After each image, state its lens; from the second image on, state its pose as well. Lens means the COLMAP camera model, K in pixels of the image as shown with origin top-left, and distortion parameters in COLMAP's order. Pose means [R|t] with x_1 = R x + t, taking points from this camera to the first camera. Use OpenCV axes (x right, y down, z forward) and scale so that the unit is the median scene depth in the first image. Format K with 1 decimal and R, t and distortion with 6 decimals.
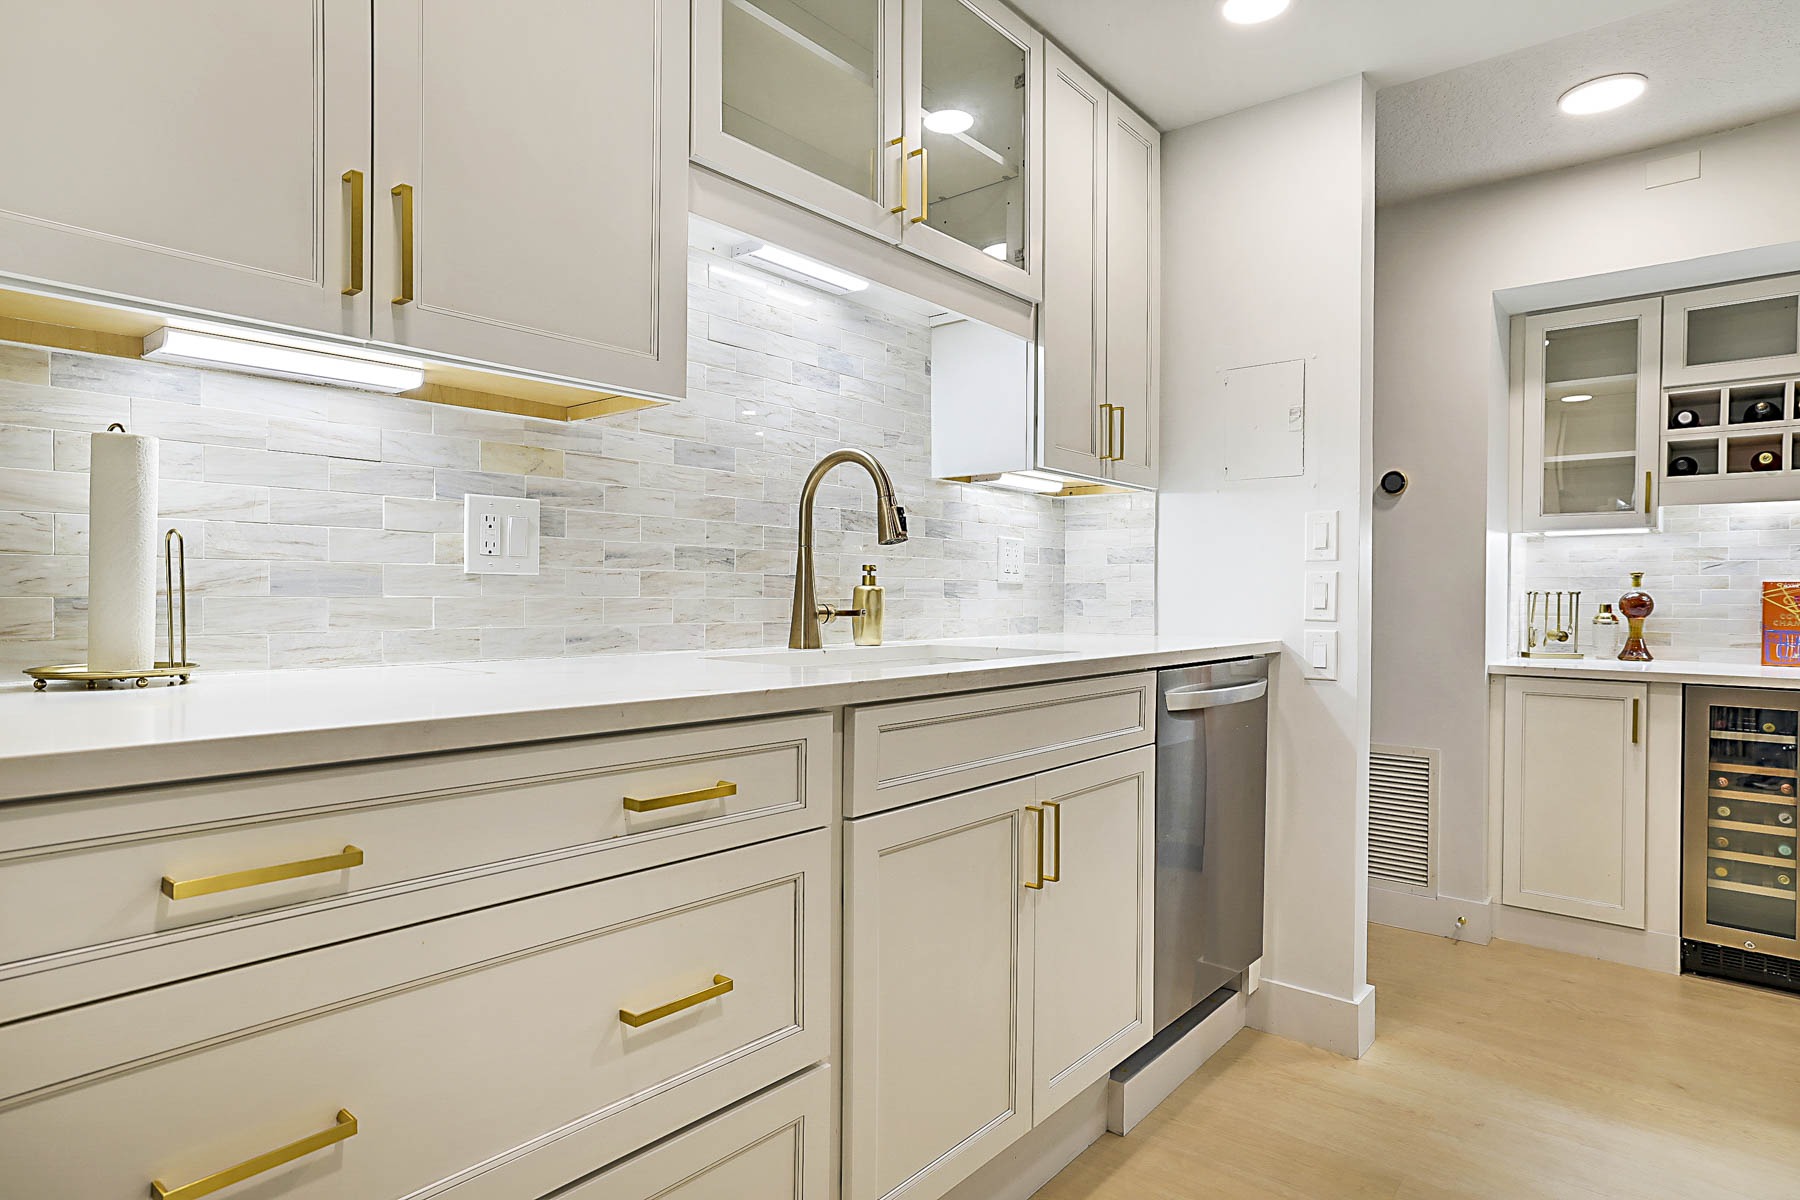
lens RADIAL K [[990.7, 0, 900.0], [0, 990.7, 600.0], [0, 0, 1]] dist [-0.033423, 0.023057]
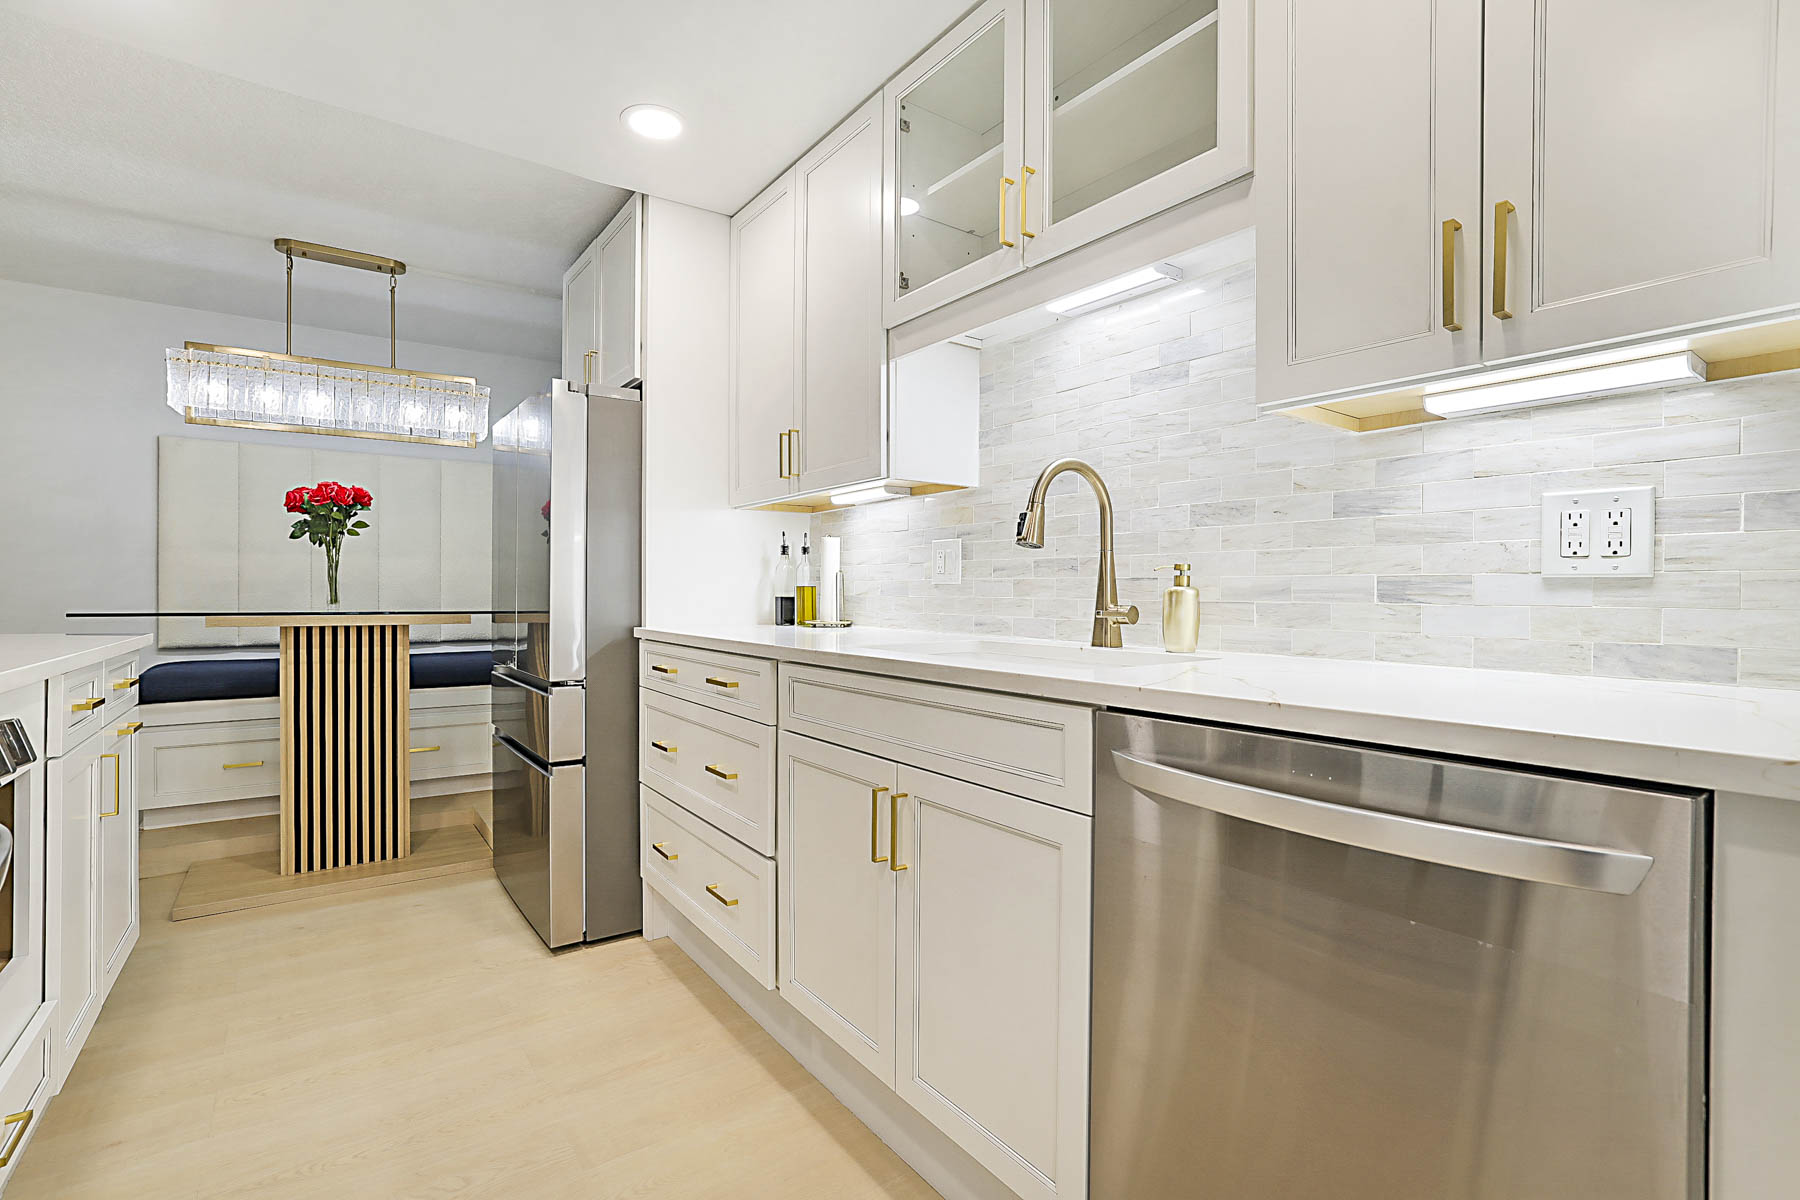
lens RADIAL K [[834.4, 0, 894.7], [0, 834.4, 595.2], [0, 0, 1]] dist [-0.048251, 0.029851]
pose [[-0.249671, -0.002723, -0.968327, 0.673067], [-0.012212, 0.999925, 0.000336, -0.003222], [0.968254, 0.011909, -0.249685, 0.814180]]
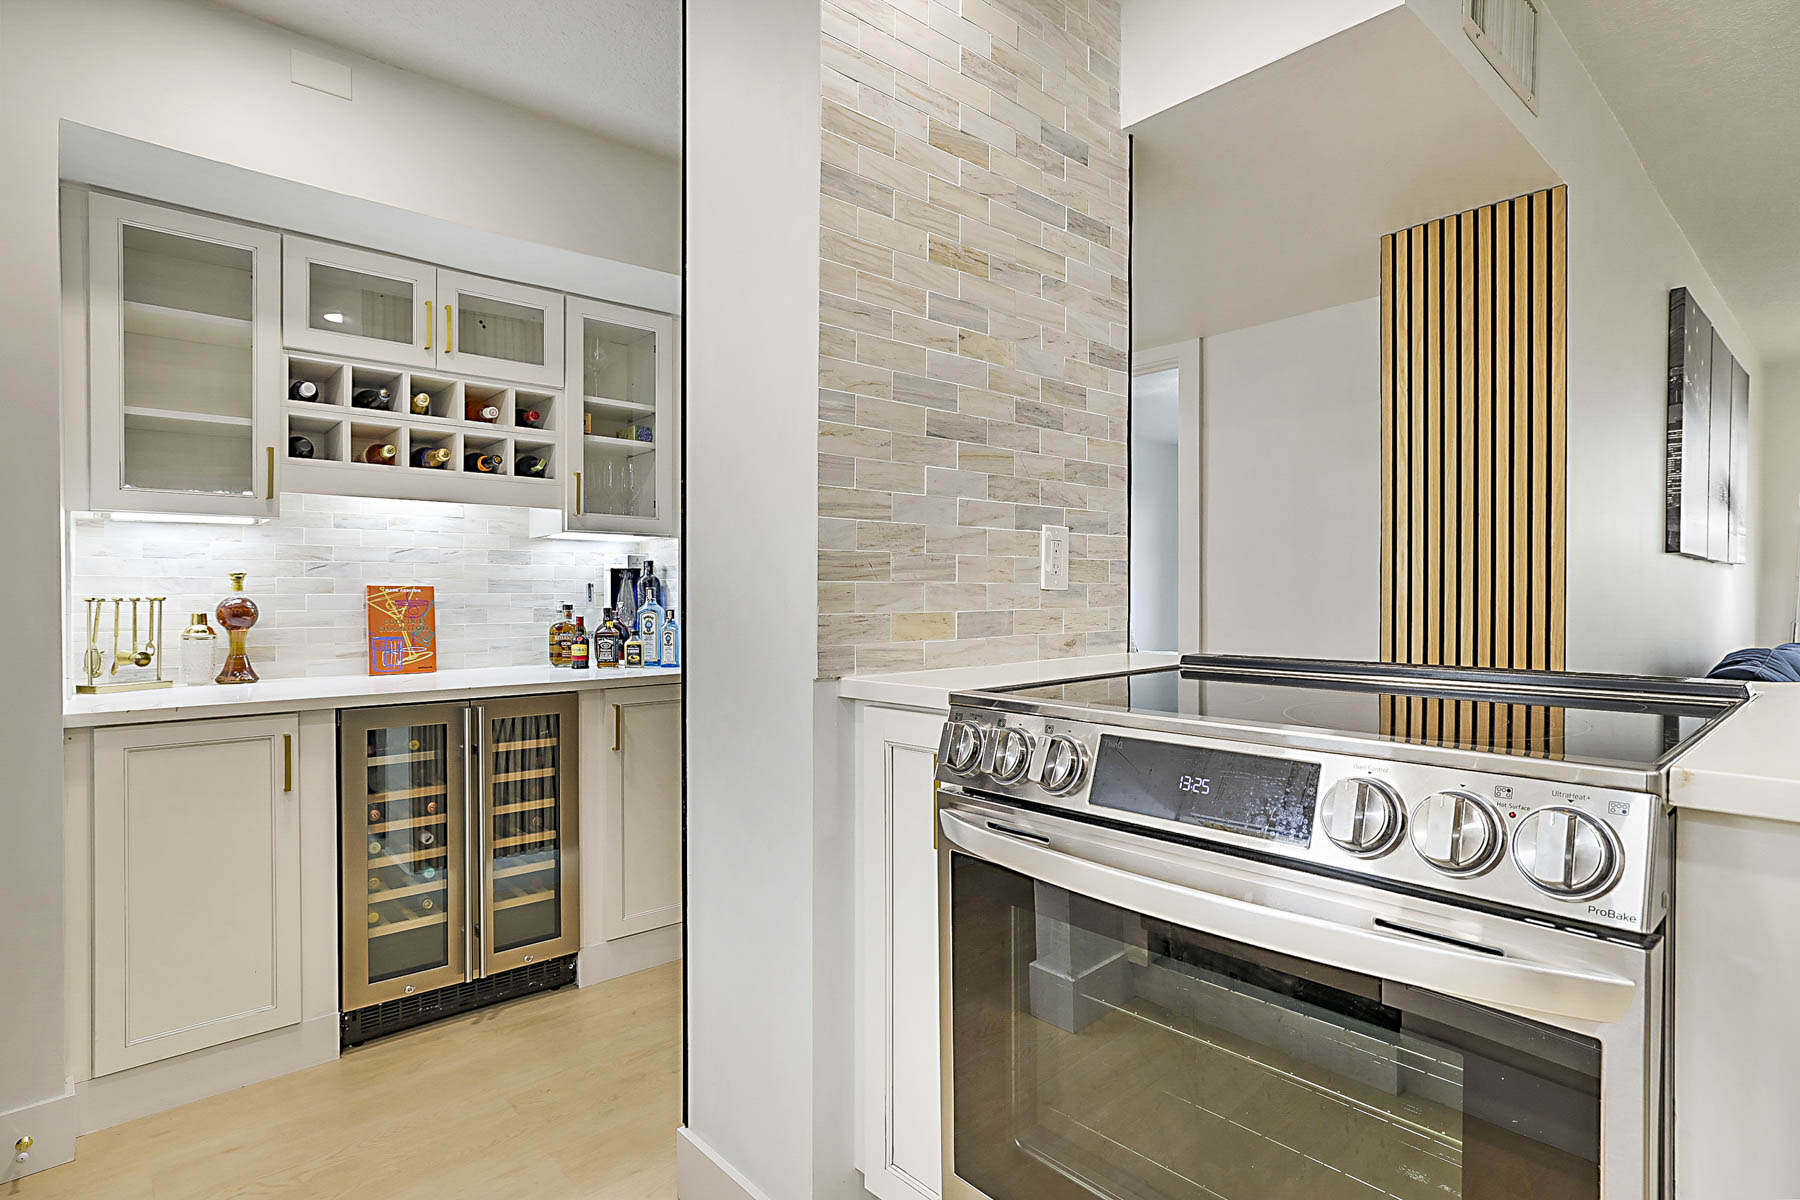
lens RADIAL K [[926.4, 0, 900.0], [0, 926.4, 600.0], [0, 0, 1]] dist [-0.040288, 0.023296]
pose [[0.134509, -0.011093, 0.990850, 0.116133], [0.011769, 0.999885, 0.009597, -0.009317], [-0.990843, 0.010371, 0.134624, 0.496566]]
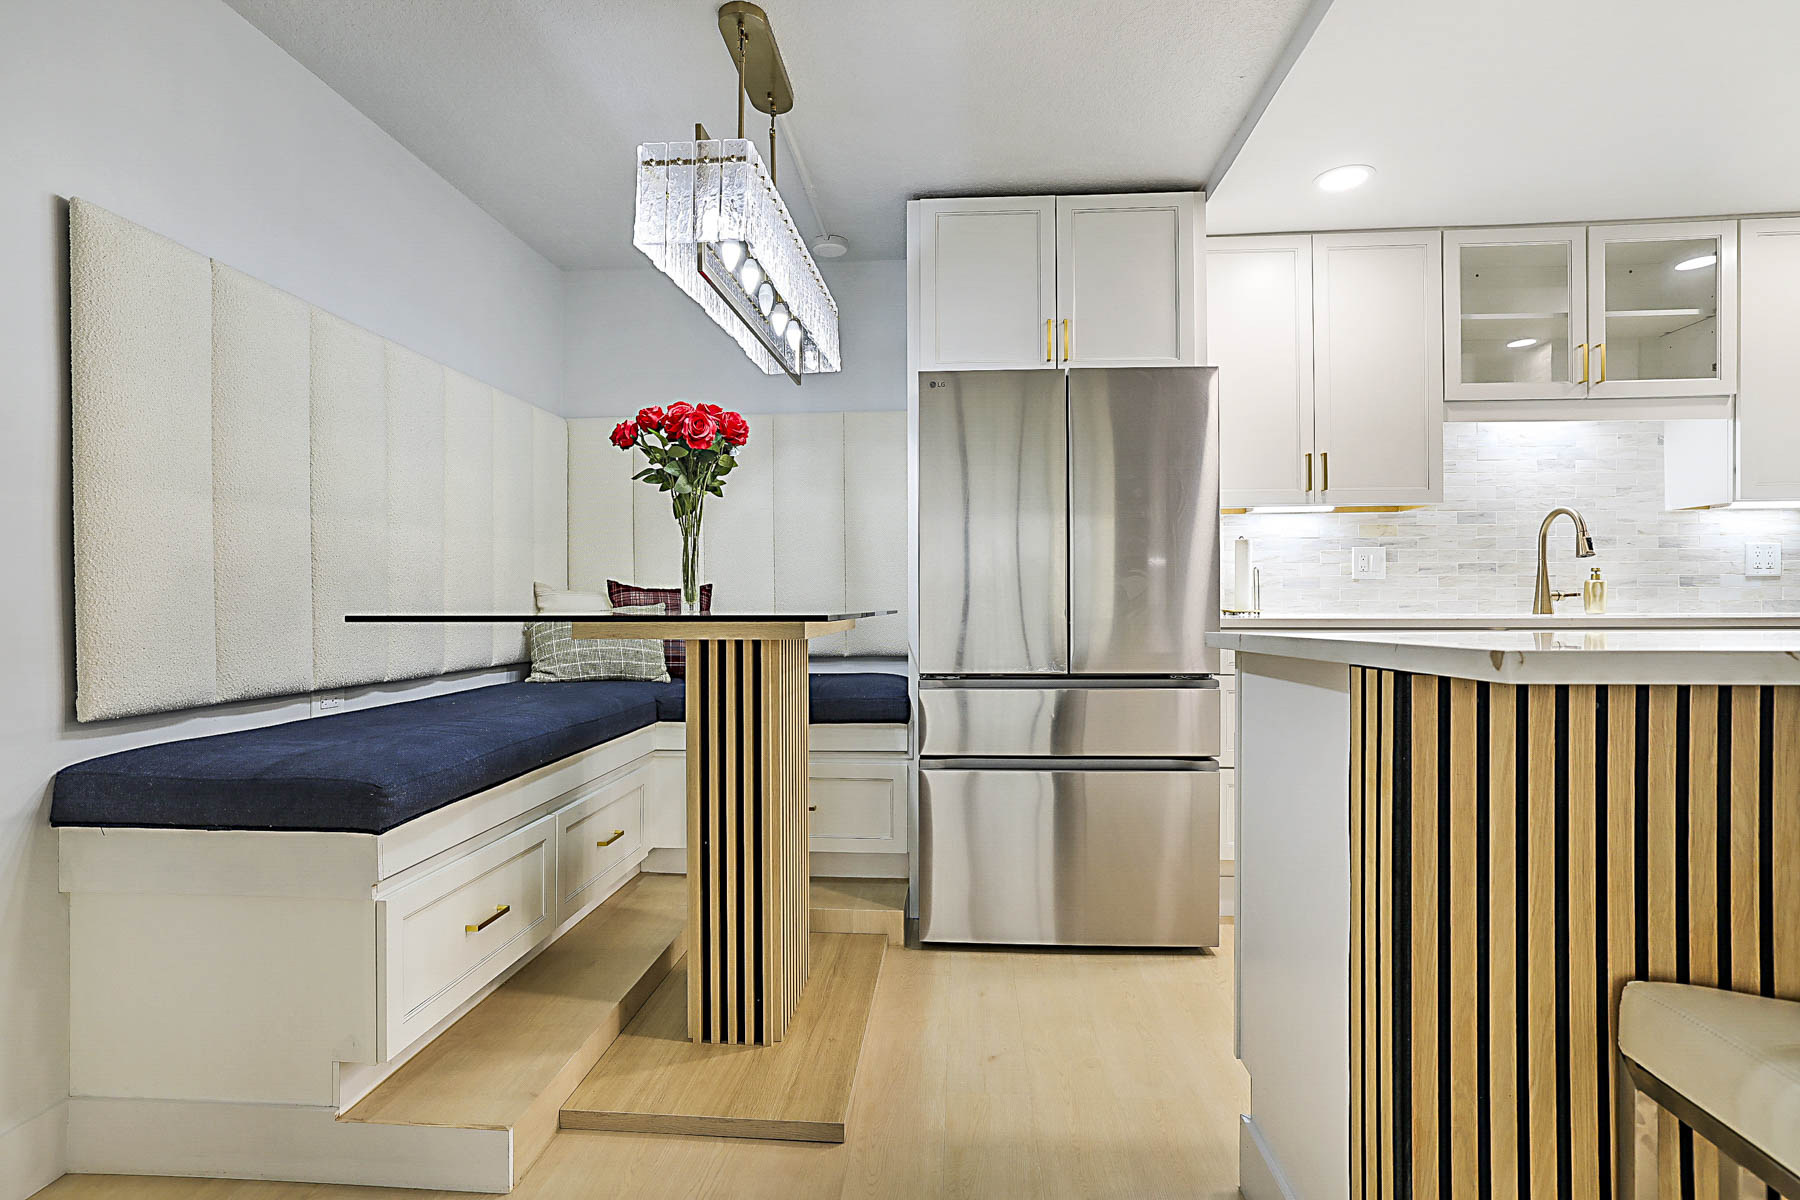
lens RADIAL K [[893.9, 0, 898.3], [0, 893.9, 606.1], [0, 0, 1]] dist [-0.038094, 0.024619]
pose [[0.586013, -0.006247, -0.810277, 0.439406], [0.002884, 0.999980, -0.005624, 0.031944], [0.810296, 0.000959, 0.586020, -0.782561]]
